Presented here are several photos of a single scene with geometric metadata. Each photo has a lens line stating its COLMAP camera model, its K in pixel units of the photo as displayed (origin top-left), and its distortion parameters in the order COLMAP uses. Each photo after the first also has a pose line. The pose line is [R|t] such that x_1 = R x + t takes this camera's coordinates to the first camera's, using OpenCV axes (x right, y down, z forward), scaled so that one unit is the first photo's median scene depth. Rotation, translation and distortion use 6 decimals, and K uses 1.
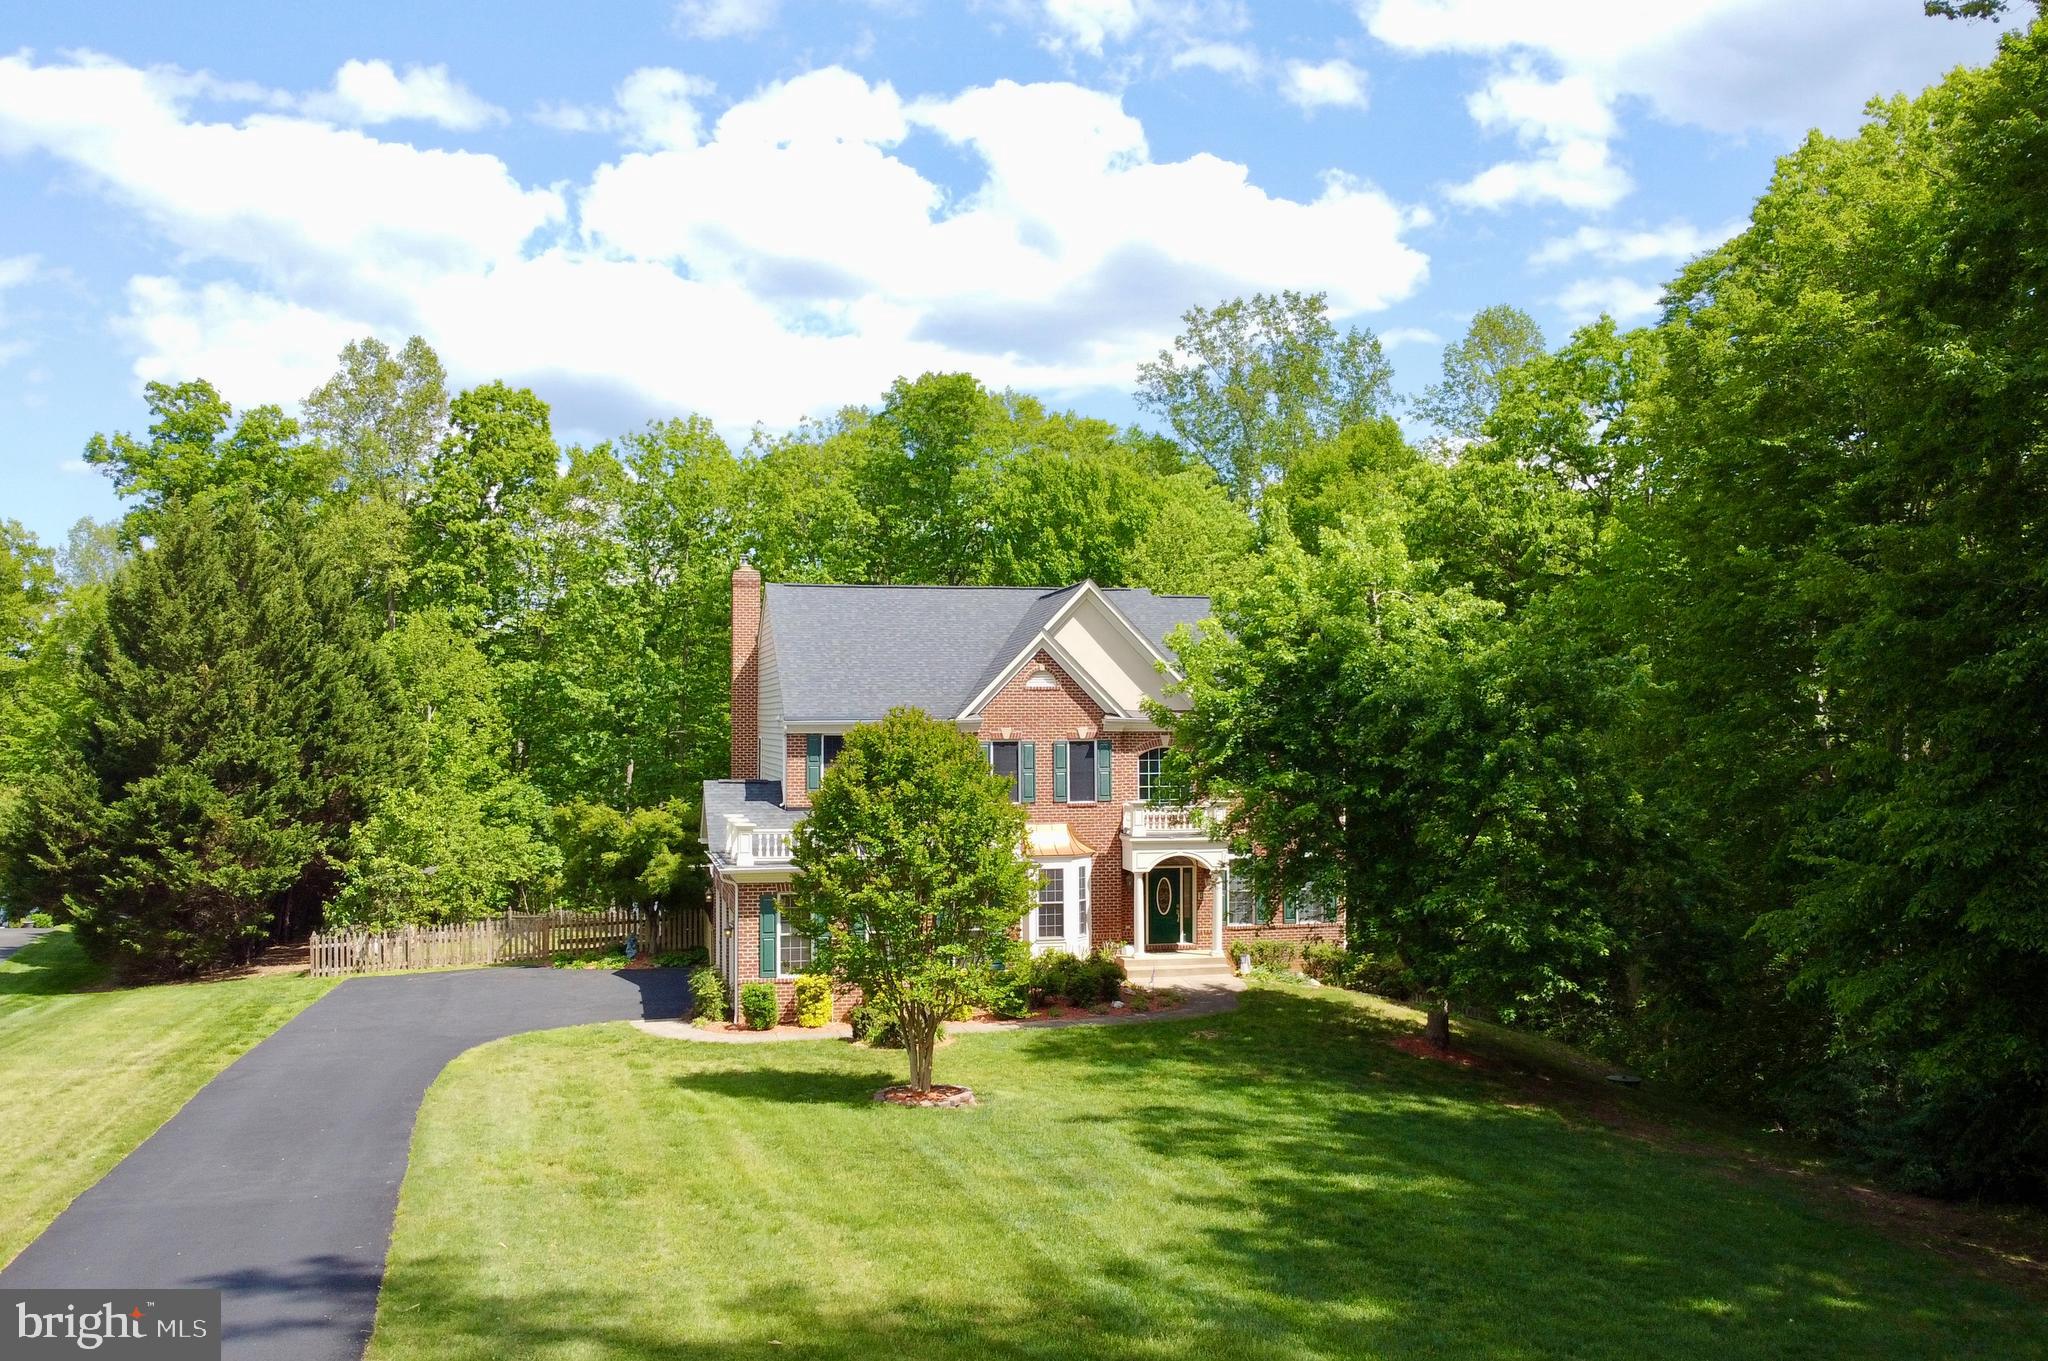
lens RADIAL K [[2126.1, 0, 1006.1], [0, 2126.1, 682.2], [0, 0, 1]] dist [-0.042197, 0.000000]
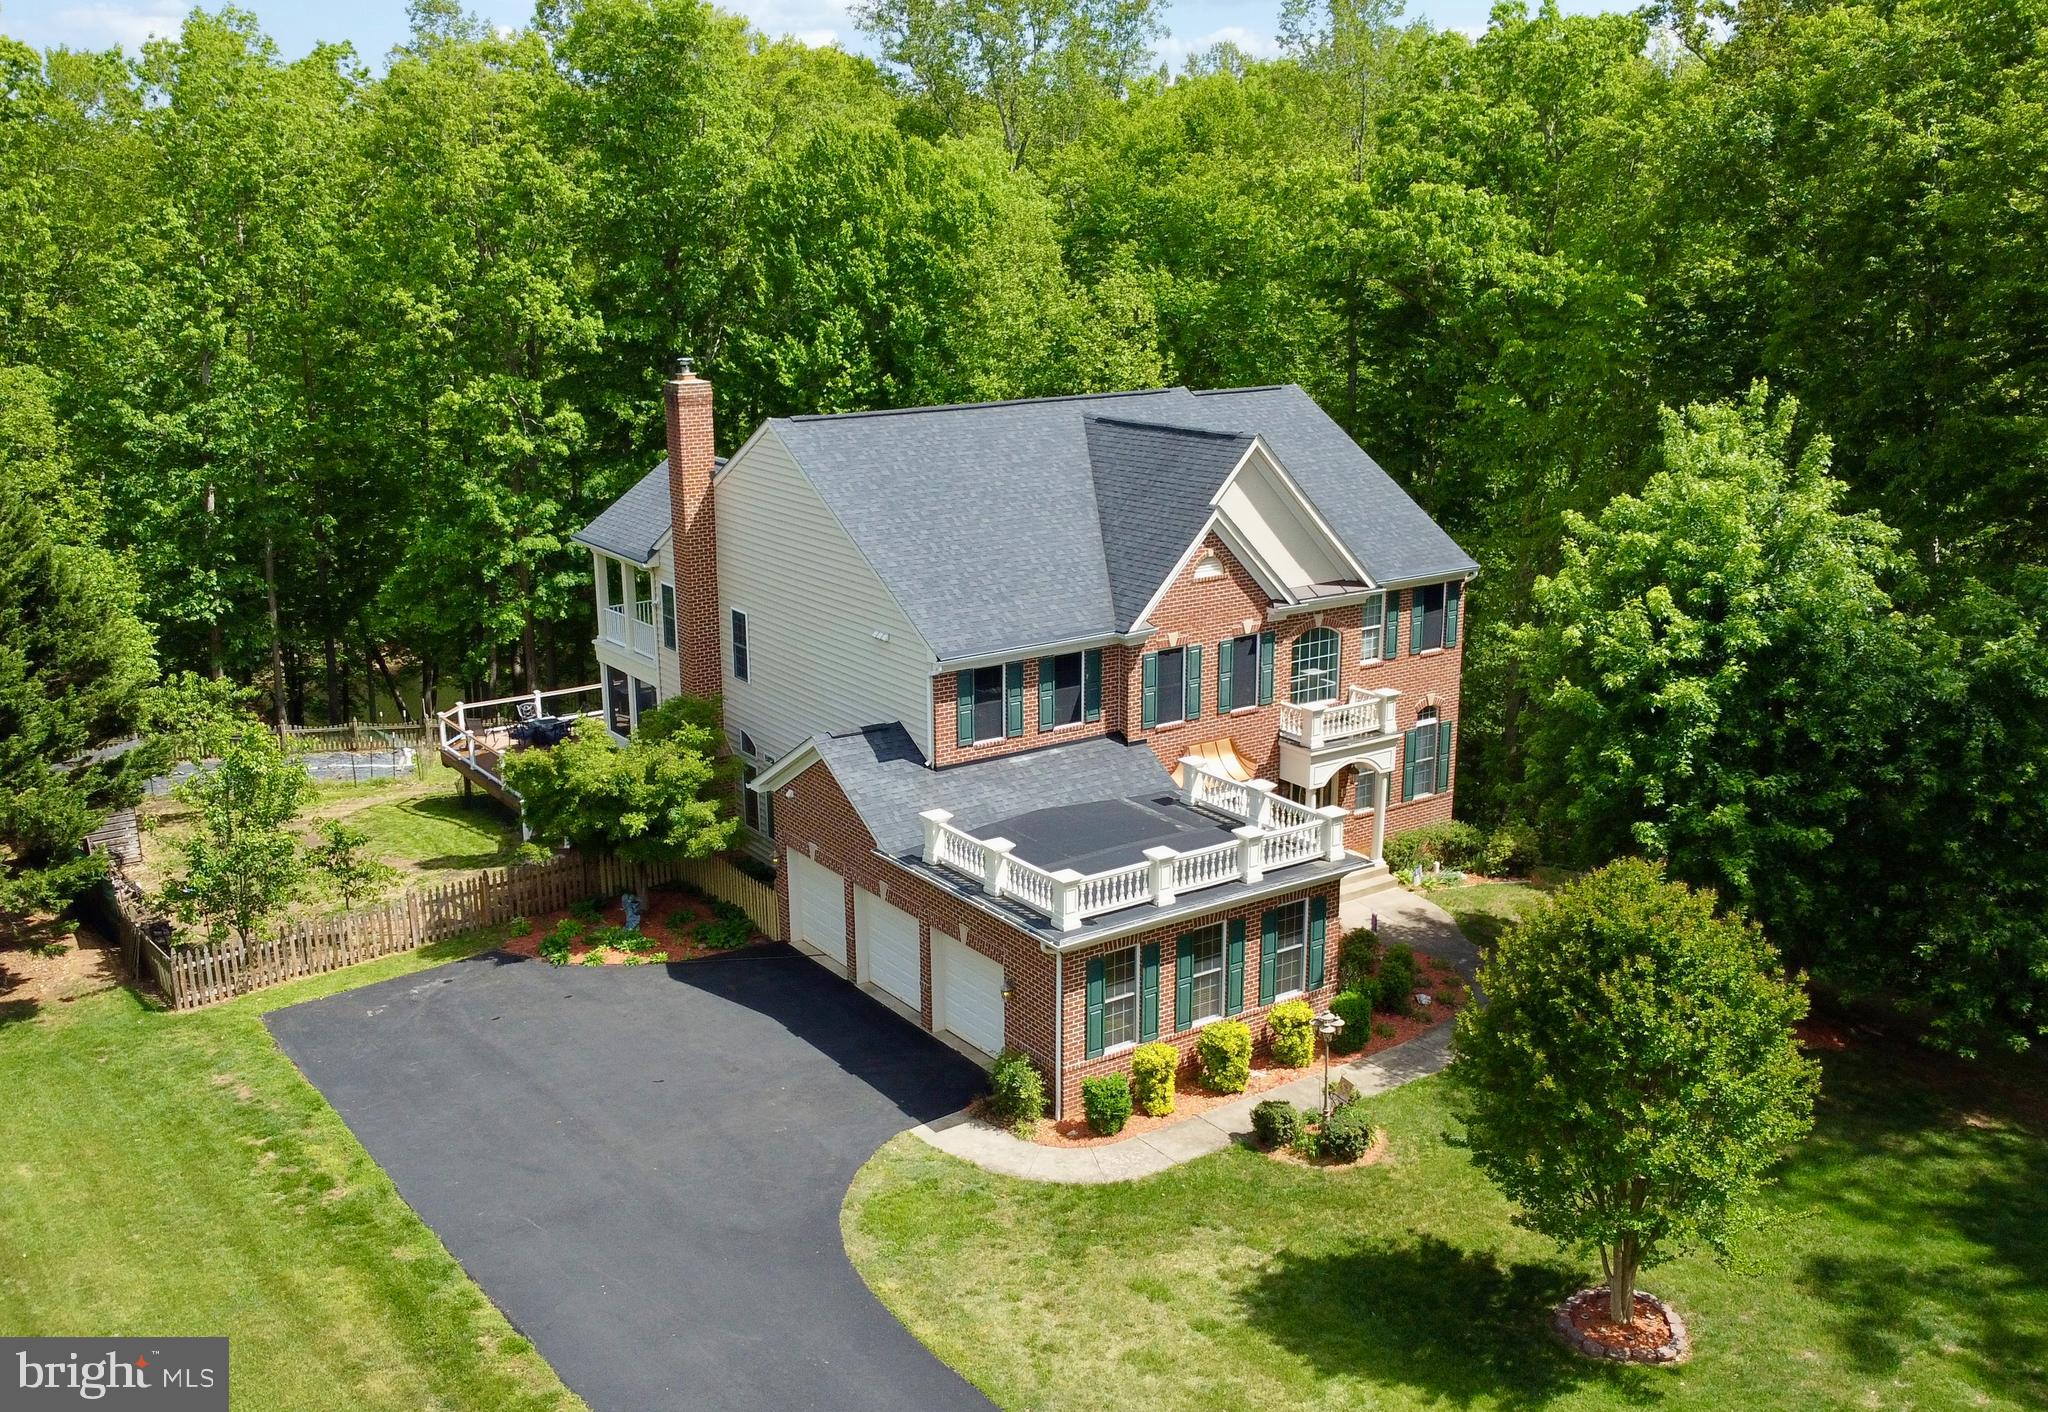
lens RADIAL K [[2252.6, 0, 1022.6], [0, 2252.6, 712.0], [0, 0, 1]] dist [0.020004, 0.000000]
pose [[0.919733, -0.097622, 0.380212, -0.371779], [-0.006159, 0.964876, 0.262635, -0.169413], [-0.392496, -0.243895, 0.886827, 0.264039]]
